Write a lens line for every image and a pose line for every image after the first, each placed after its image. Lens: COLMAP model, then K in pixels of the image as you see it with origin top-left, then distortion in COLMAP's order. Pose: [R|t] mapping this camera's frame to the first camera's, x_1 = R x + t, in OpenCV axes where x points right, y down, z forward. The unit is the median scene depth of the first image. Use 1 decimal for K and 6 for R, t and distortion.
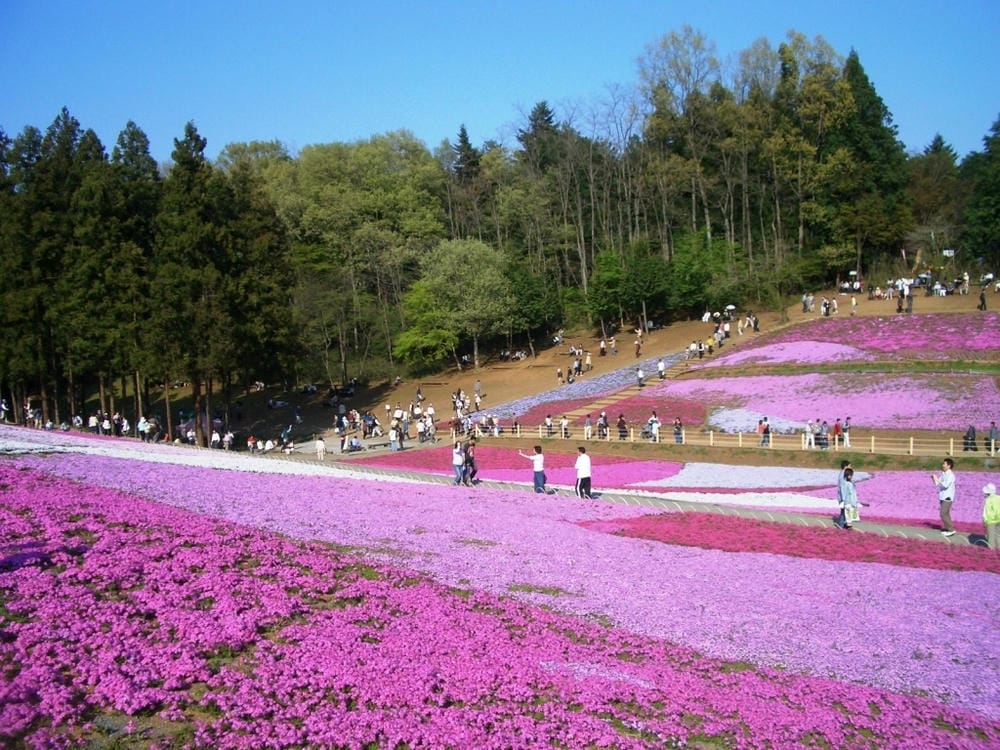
lens RADIAL K [[1023.1, 0, 497.4], [0, 1023.1, 393.0], [0, 0, 1]] dist [-0.257350, 0.263359]
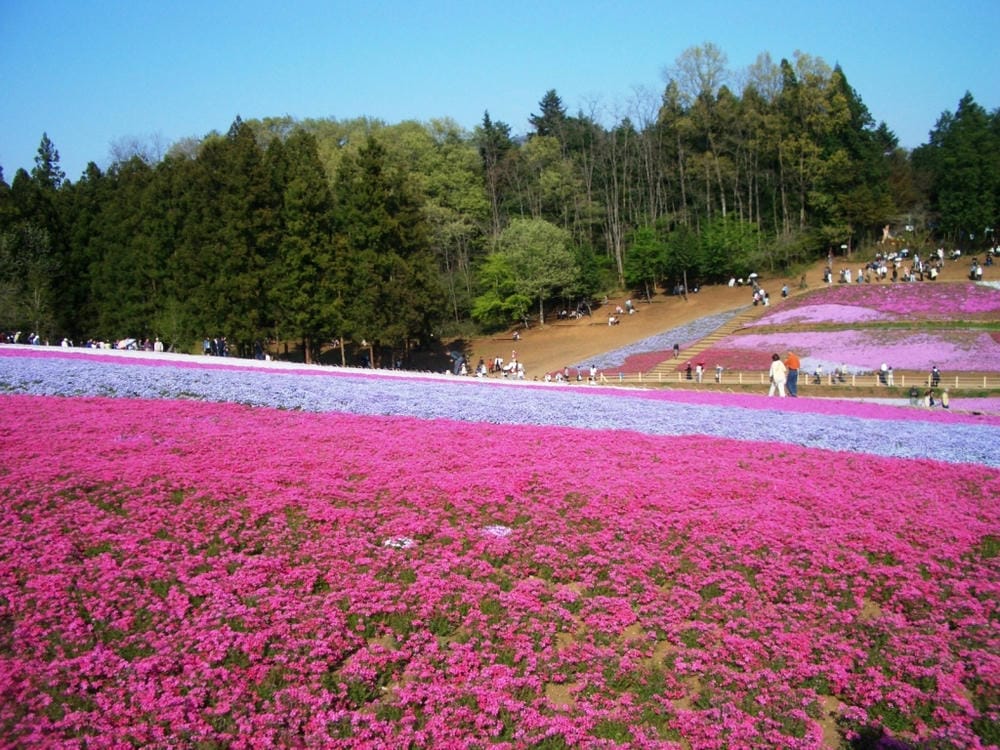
lens RADIAL K [[1023.1, 0, 497.4], [0, 1023.1, 393.0], [0, 0, 1]] dist [-0.257350, 0.263359]
pose [[0.992518, -0.027282, 0.119009, -0.223395], [0.020760, 0.998231, 0.055704, -0.013537], [-0.120318, -0.052817, 0.991329, -0.198618]]
